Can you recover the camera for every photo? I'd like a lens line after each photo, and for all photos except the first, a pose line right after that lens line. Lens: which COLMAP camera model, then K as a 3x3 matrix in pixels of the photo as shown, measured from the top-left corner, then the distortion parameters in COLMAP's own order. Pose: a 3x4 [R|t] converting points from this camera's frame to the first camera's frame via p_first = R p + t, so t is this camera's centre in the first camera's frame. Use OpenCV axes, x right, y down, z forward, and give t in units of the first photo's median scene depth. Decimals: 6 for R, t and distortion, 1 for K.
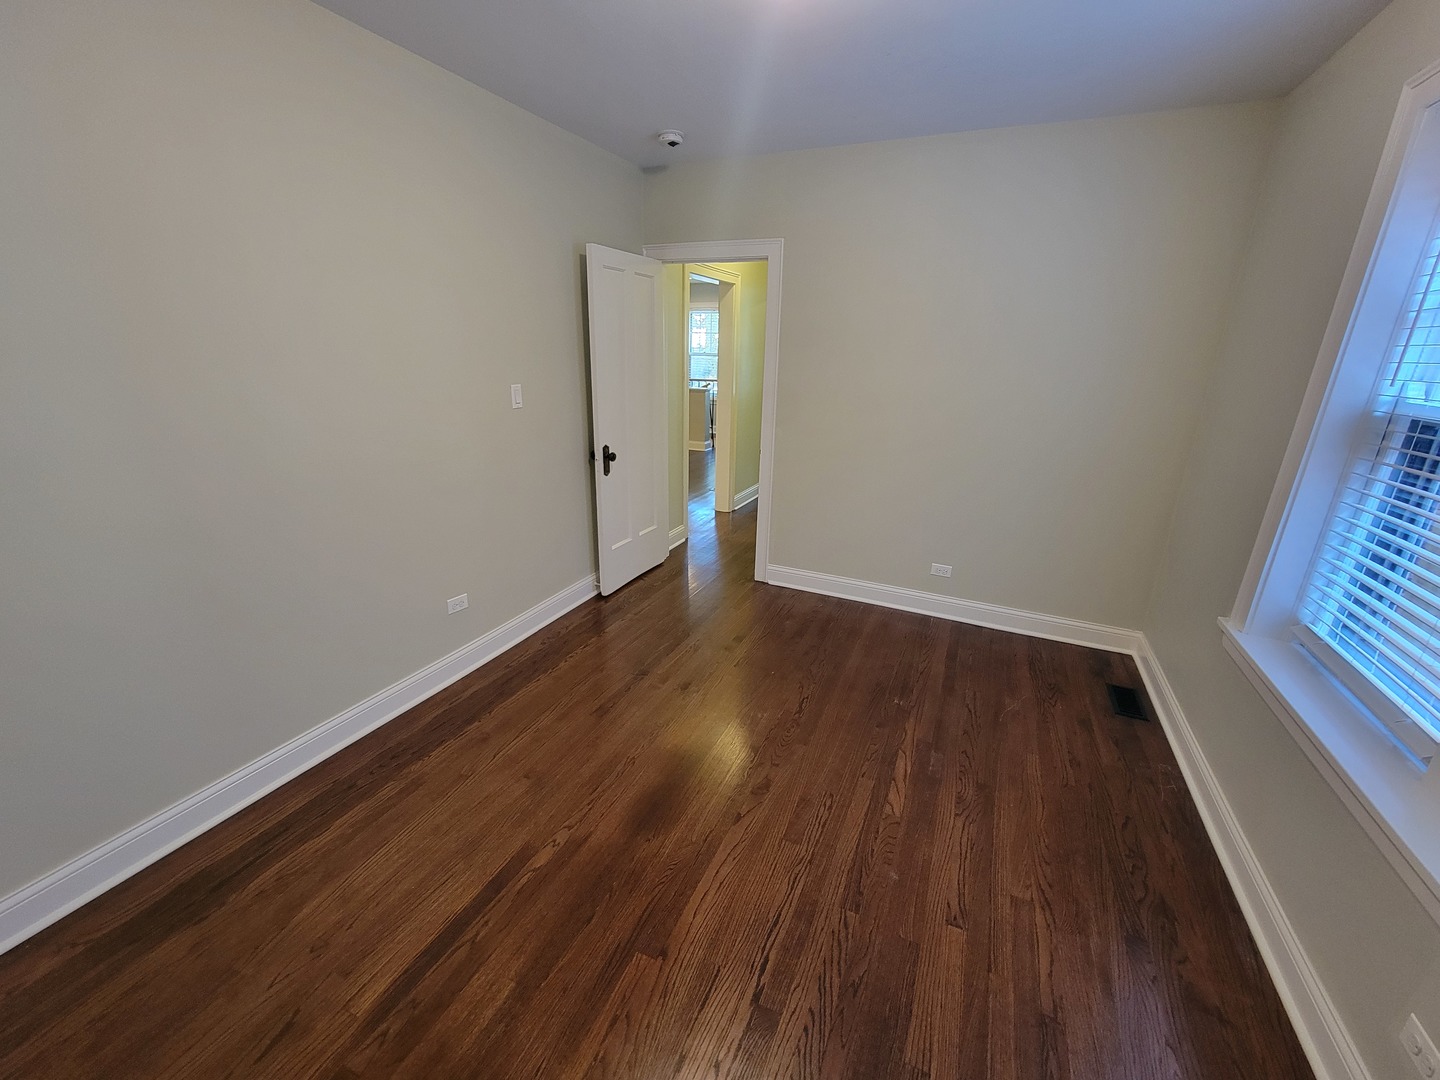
lens RADIAL K [[589.8, 0, 716.0], [0, 589.8, 542.1], [0, 0, 1]] dist [-0.007071, 0.003400]
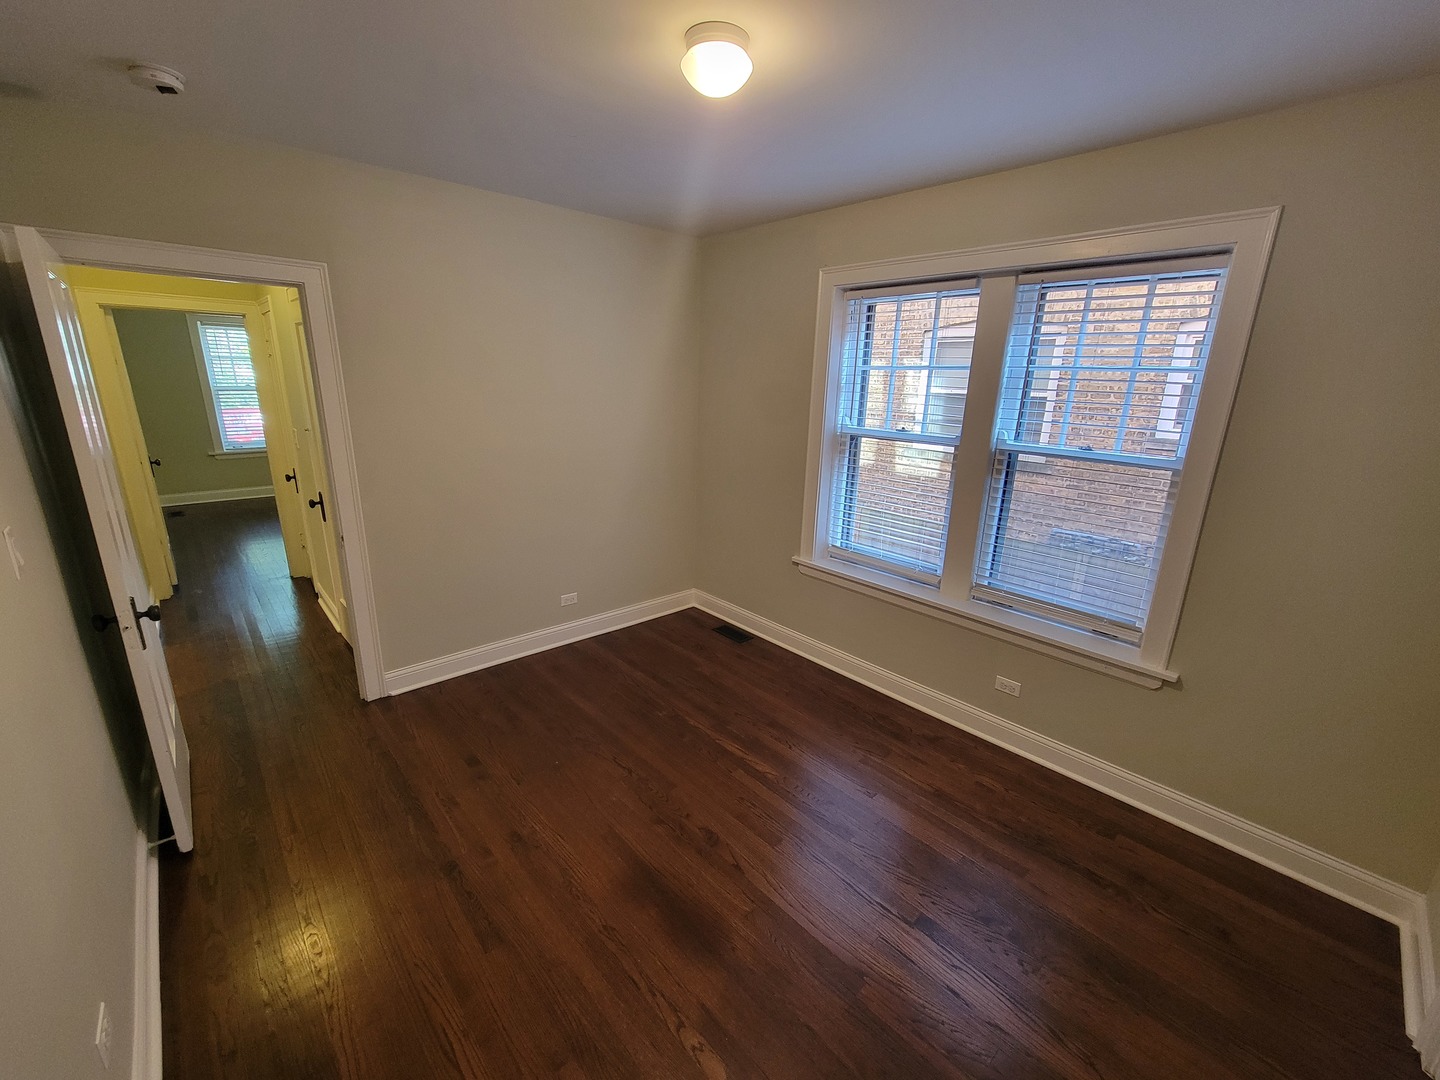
lens RADIAL K [[589.8, 0, 716.0], [0, 589.8, 542.1], [0, 0, 1]] dist [-0.007071, 0.003400]
pose [[0.395987, -0.261565, 0.880215, -0.655949], [0.274663, 0.948425, 0.158270, -0.224474], [-0.876216, 0.179089, 0.447406, 0.405686]]
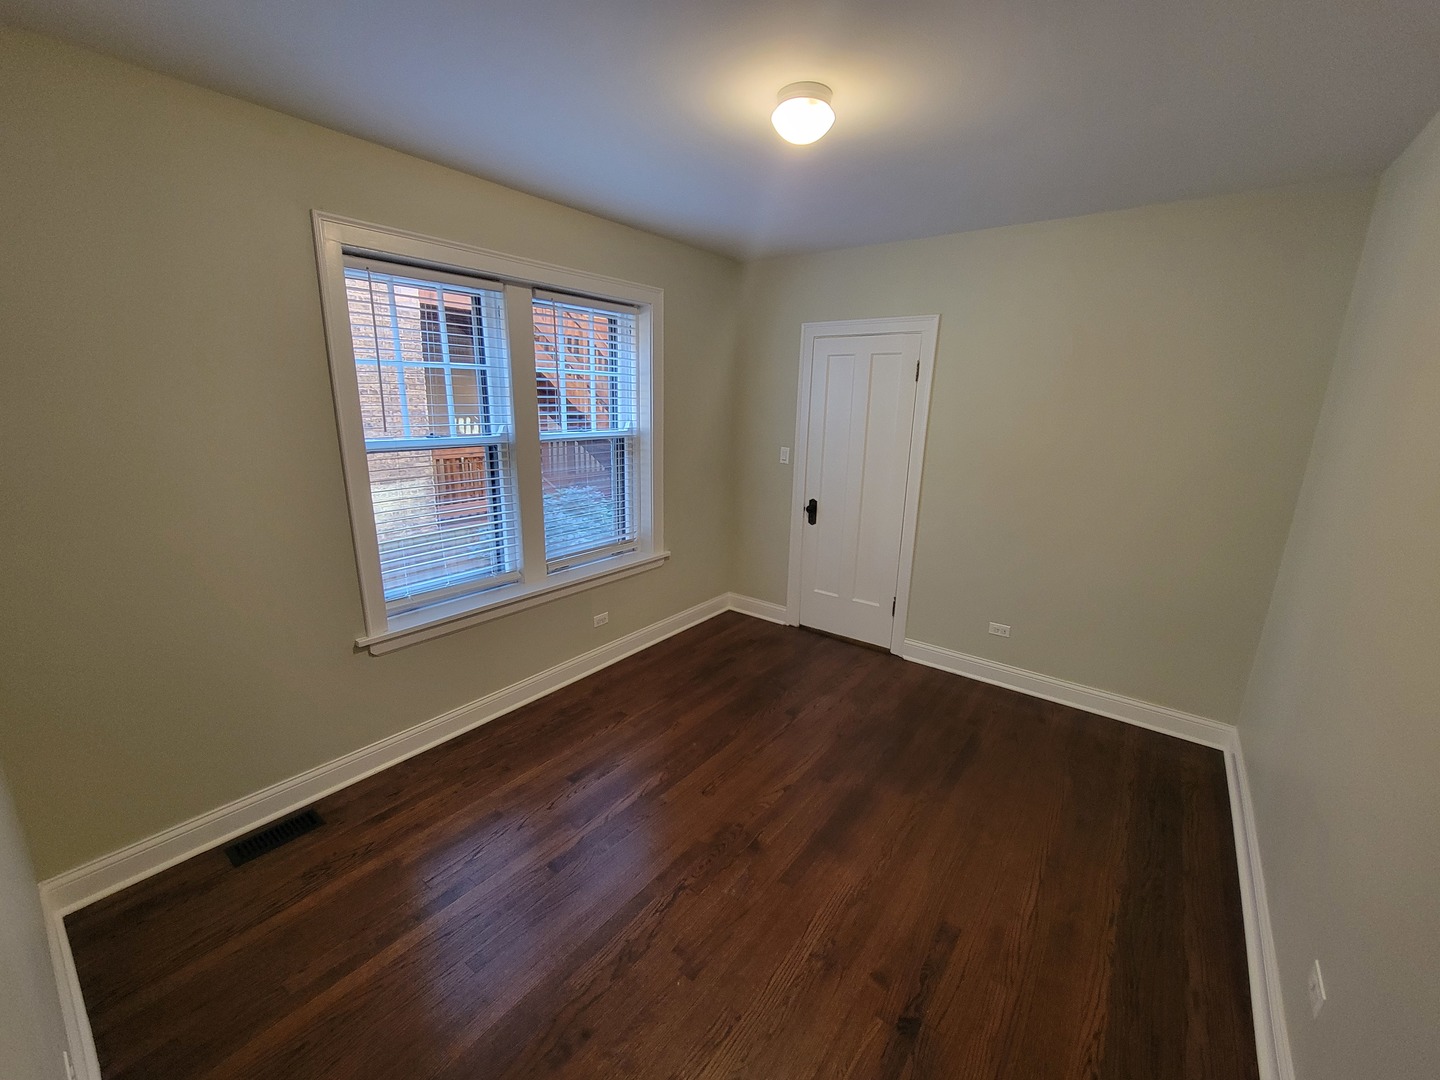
lens RADIAL K [[586.8, 0, 716.4], [0, 586.8, 538.9], [0, 0, 1]] dist [-0.004910, 0.000118]
pose [[-0.974243, -0.092354, 0.205722, -0.022977], [0.031451, 0.847722, 0.529508, -0.579157], [-0.223297, 0.522340, -0.822982, 1.573525]]
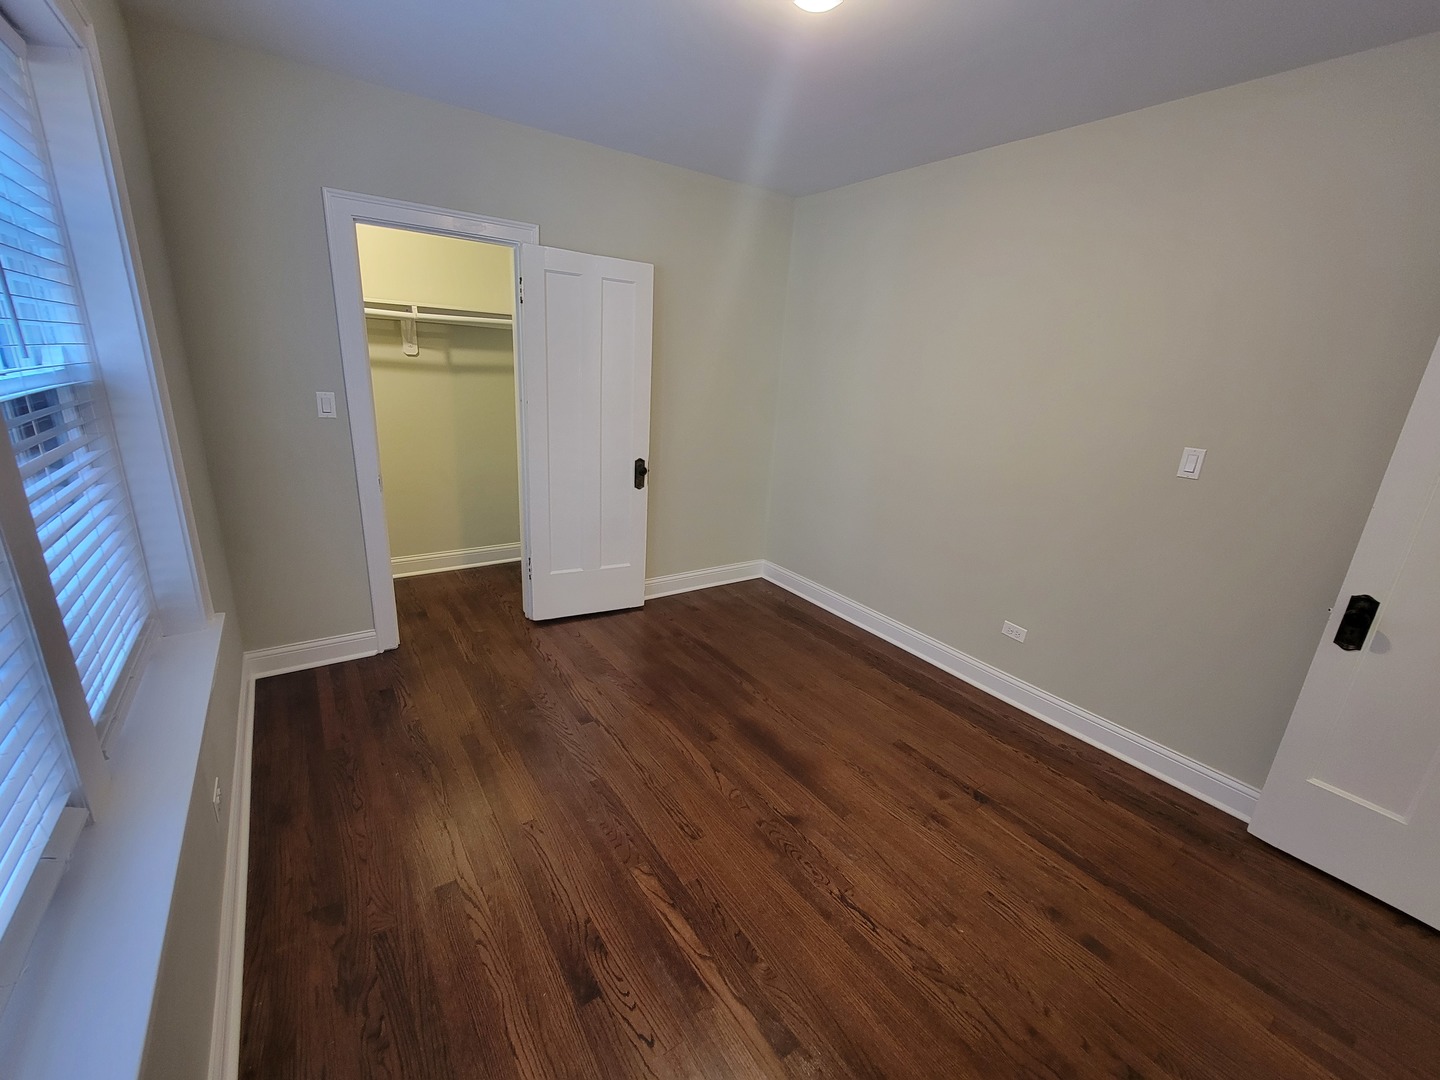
lens RADIAL K [[591.6, 0, 718.0], [0, 591.6, 540.5], [0, 0, 1]] dist [-0.000405, -0.000241]
pose [[-0.502499, 0.204750, -0.839984, 0.803930], [-0.339189, 0.846977, 0.409366, -0.339219], [0.795265, 0.490619, -0.356156, 1.050683]]
